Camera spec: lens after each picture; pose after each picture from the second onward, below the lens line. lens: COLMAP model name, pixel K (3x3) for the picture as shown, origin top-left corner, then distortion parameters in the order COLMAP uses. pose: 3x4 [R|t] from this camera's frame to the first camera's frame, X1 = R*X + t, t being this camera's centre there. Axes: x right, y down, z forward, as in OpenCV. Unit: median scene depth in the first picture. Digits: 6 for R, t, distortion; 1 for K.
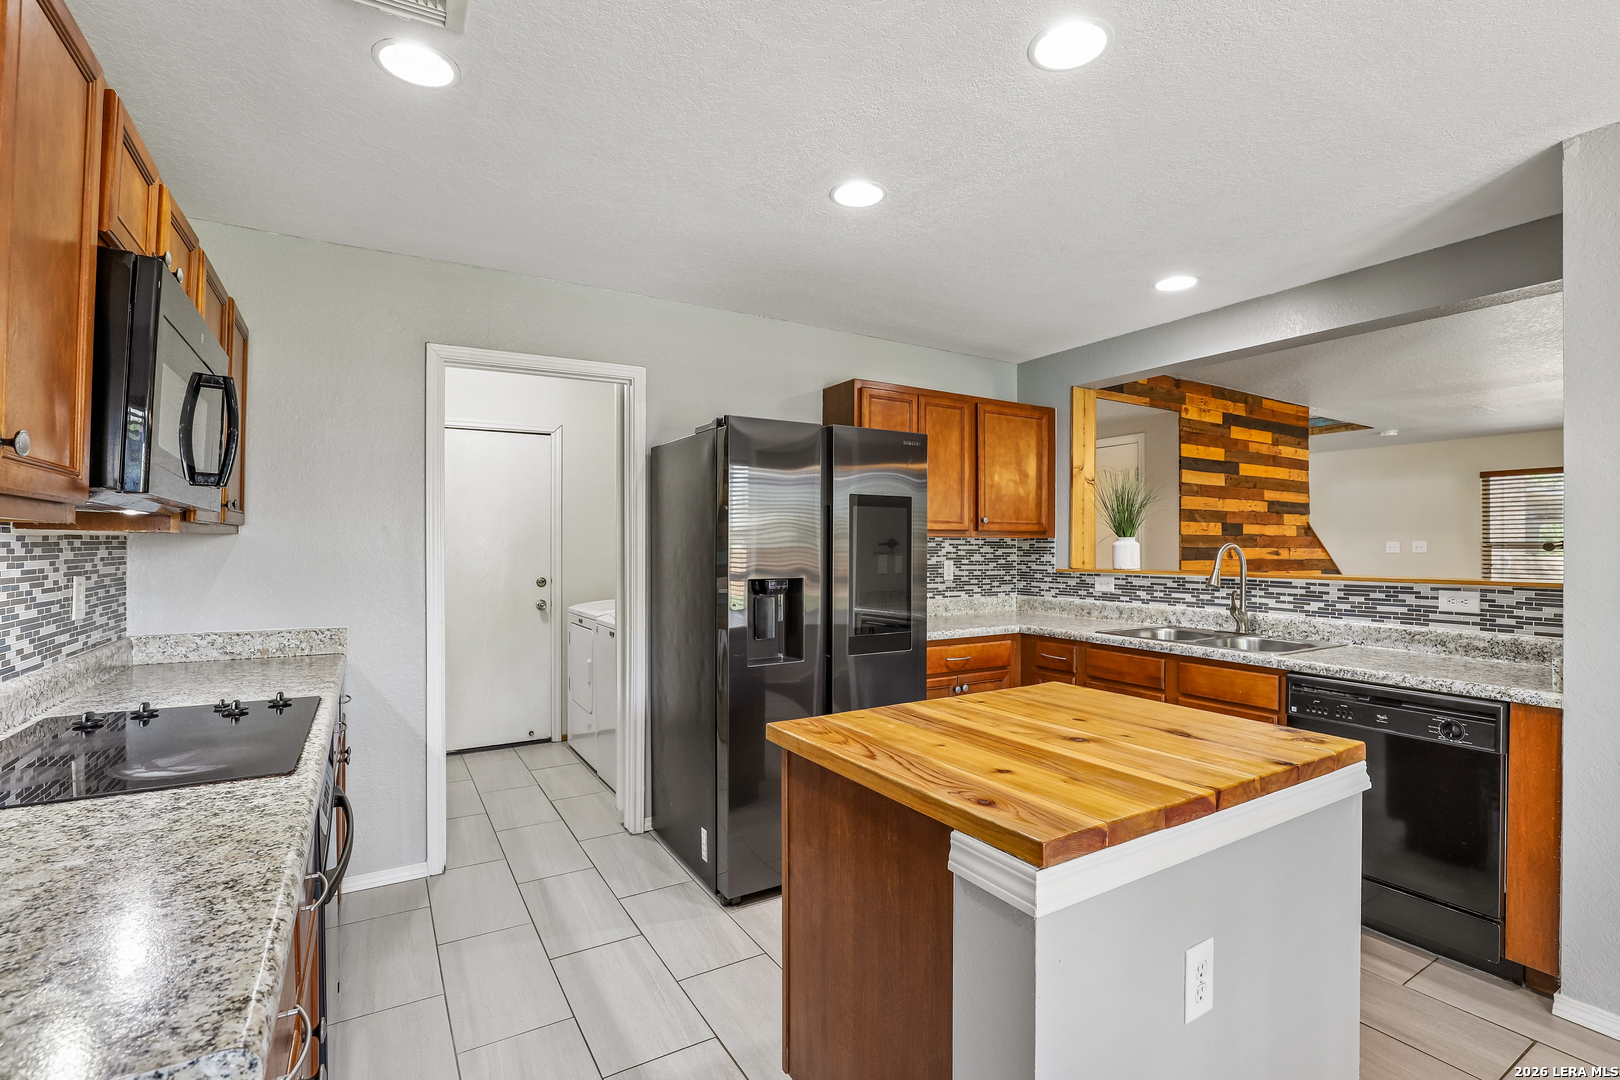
lens RADIAL K [[749.4, 0, 818.2], [0, 749.4, 541.8], [0, 0, 1]] dist [-0.023510, 0.004798]
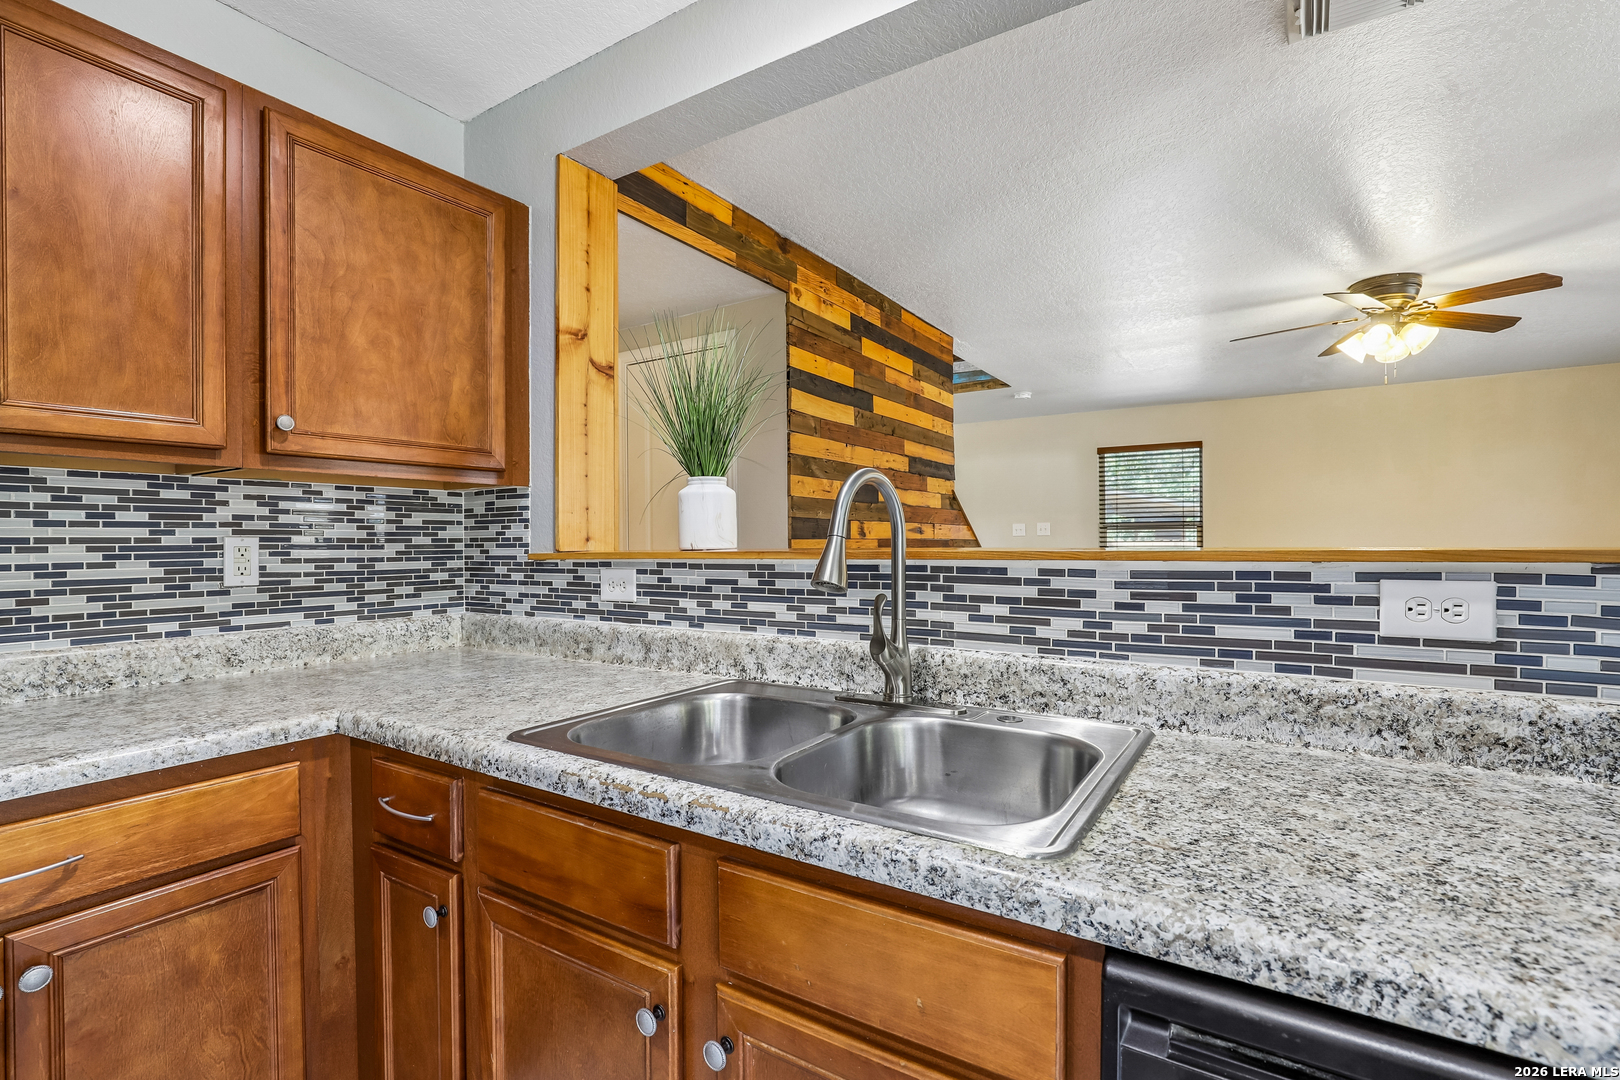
lens RADIAL K [[749.4, 0, 818.2], [0, 749.4, 541.8], [0, 0, 1]] dist [-0.023510, 0.004798]
pose [[0.899250, -0.009131, 0.437340, 0.298596], [0.007384, 0.999957, 0.005696, 0.029707], [-0.437373, -0.001893, 0.899278, 0.550219]]
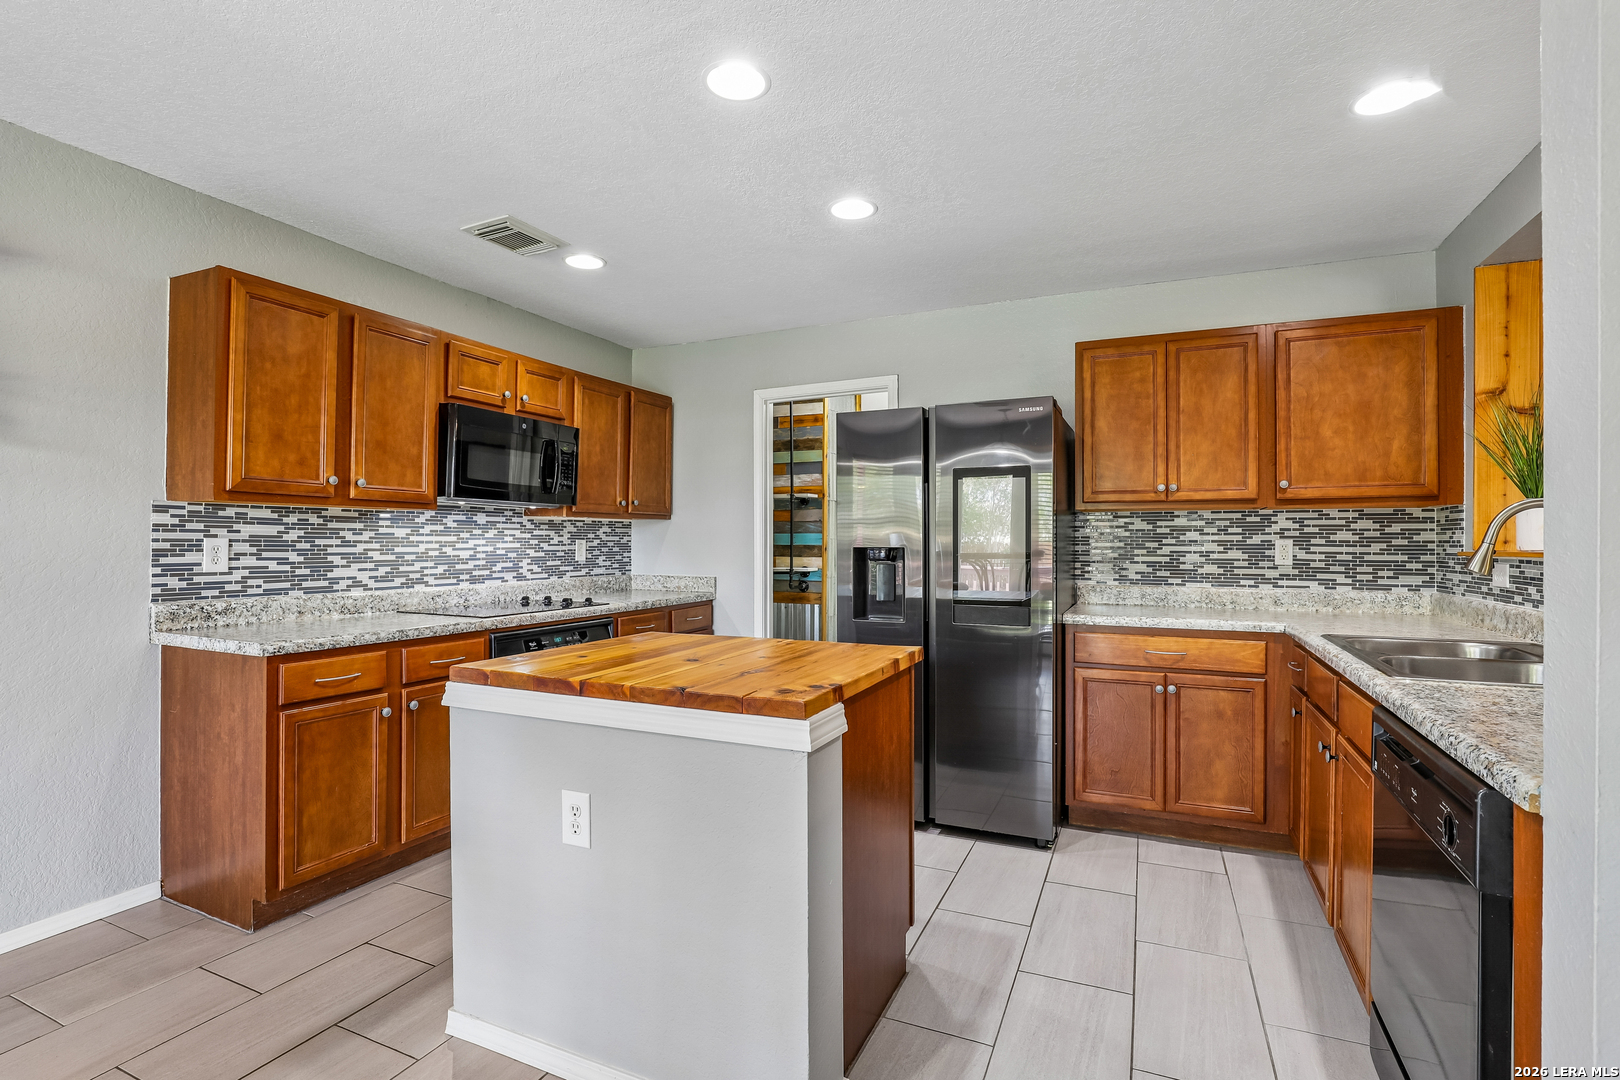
lens RADIAL K [[749.4, 0, 818.2], [0, 749.4, 541.8], [0, 0, 1]] dist [-0.023510, 0.004798]
pose [[0.558947, -0.001397, -0.829202, 0.581232], [0.003444, 0.999994, 0.000637, 0.026943], [0.829196, -0.003212, 0.558949, 0.187179]]
